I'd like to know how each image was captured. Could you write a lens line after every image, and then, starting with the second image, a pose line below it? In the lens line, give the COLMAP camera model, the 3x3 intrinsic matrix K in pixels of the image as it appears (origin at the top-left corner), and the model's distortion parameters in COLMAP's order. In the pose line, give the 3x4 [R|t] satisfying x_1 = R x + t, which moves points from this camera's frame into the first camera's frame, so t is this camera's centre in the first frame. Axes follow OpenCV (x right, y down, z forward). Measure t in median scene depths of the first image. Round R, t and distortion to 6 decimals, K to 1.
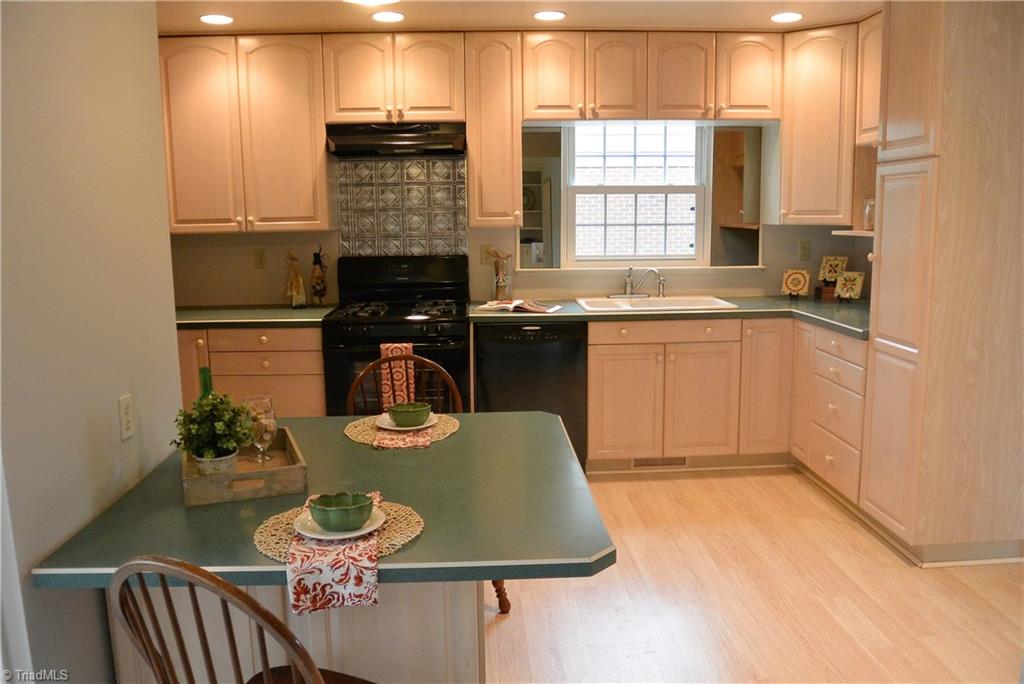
lens RADIAL K [[815.7, 0, 512.1], [0, 815.7, 341.8], [0, 0, 1]] dist [-0.076811, 0.023894]
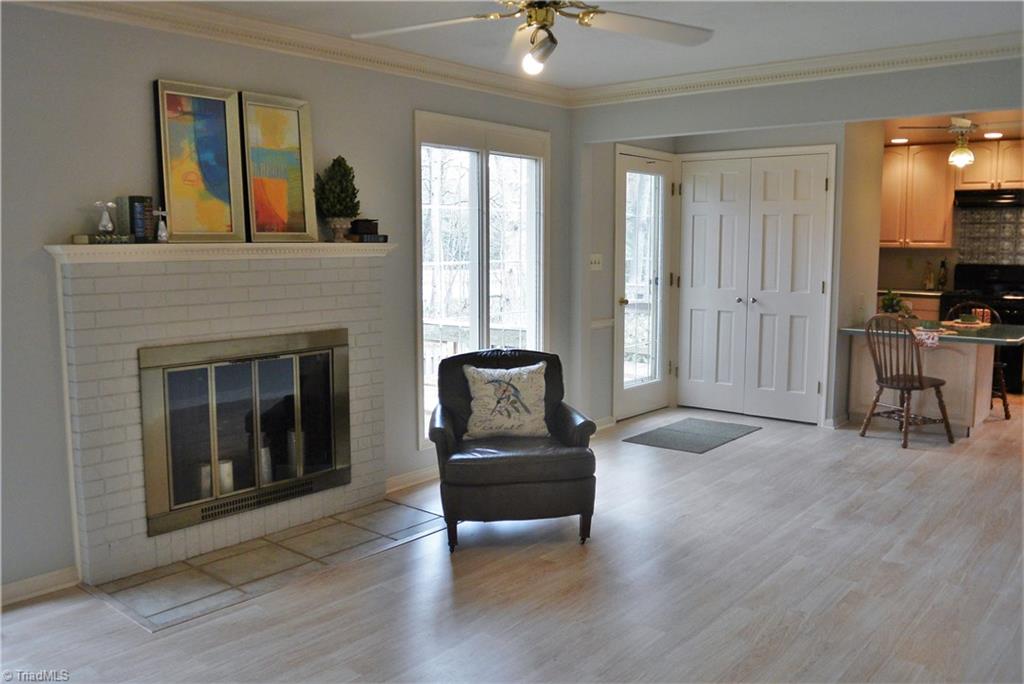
lens RADIAL K [[815.7, 0, 514.6], [0, 815.7, 341.0], [0, 0, 1]] dist [-0.076811, 0.023894]
pose [[0.730924, 0.093120, -0.676076, 0.277855], [-0.119448, 0.992811, 0.007608, 0.166133], [0.671924, 0.075195, 0.736793, -0.926877]]
